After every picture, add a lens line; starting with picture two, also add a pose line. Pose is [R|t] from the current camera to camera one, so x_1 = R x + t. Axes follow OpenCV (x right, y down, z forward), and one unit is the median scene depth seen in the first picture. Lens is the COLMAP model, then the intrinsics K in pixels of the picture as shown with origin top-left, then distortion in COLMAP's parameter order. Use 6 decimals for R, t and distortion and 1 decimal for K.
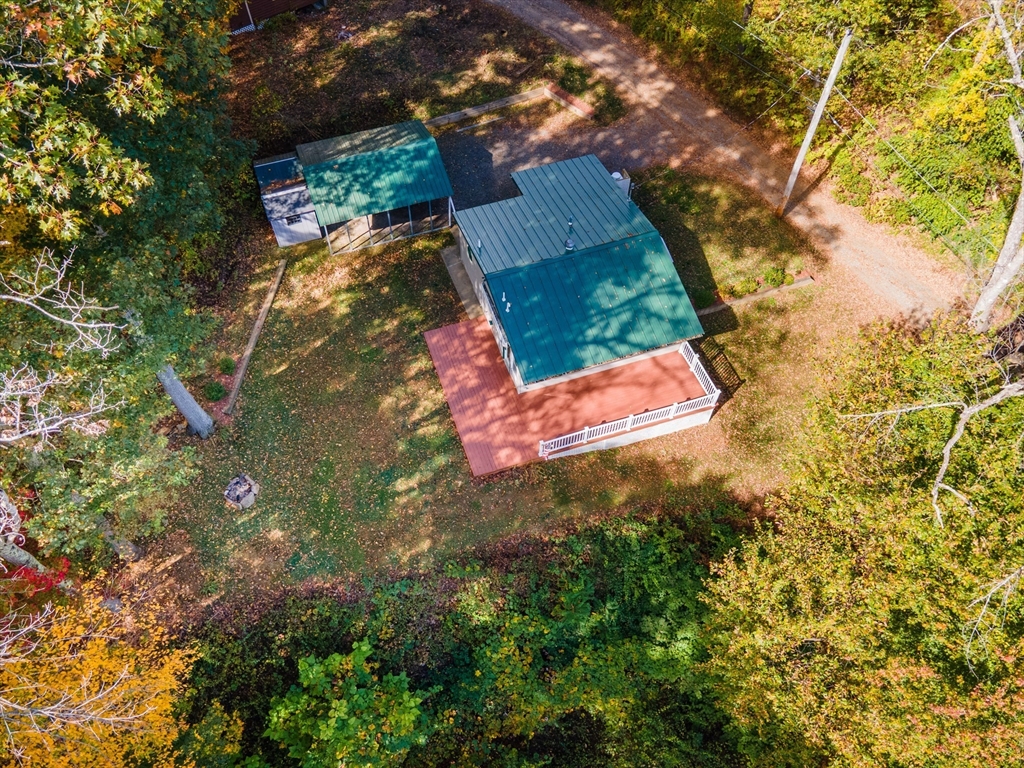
lens RADIAL K [[745.1, 0, 515.3], [0, 745.1, 382.1], [0, 0, 1]] dist [0.039225, 0.001796]
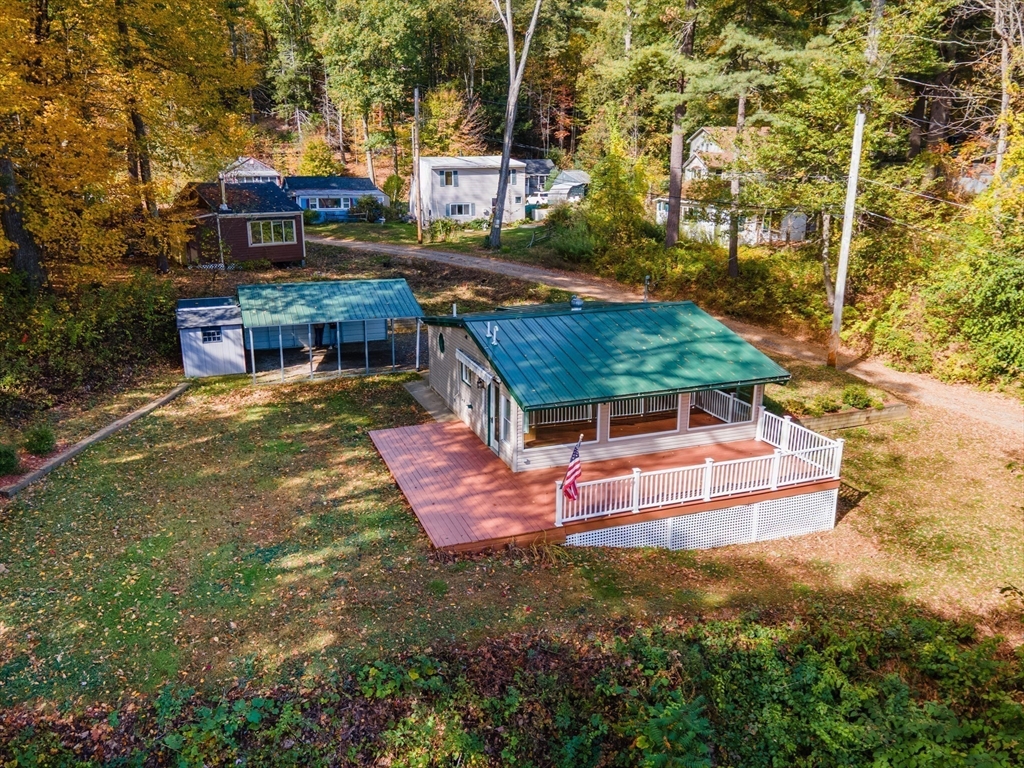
lens RADIAL K [[745.1, 0, 510.1], [0, 745.1, 383.8], [0, 0, 1]] dist [0.039225, 0.001796]
pose [[0.999554, -0.013353, 0.026693, -0.013259], [0.027275, 0.771842, -0.635229, 0.341992], [-0.012121, 0.635674, 0.771862, 0.472013]]
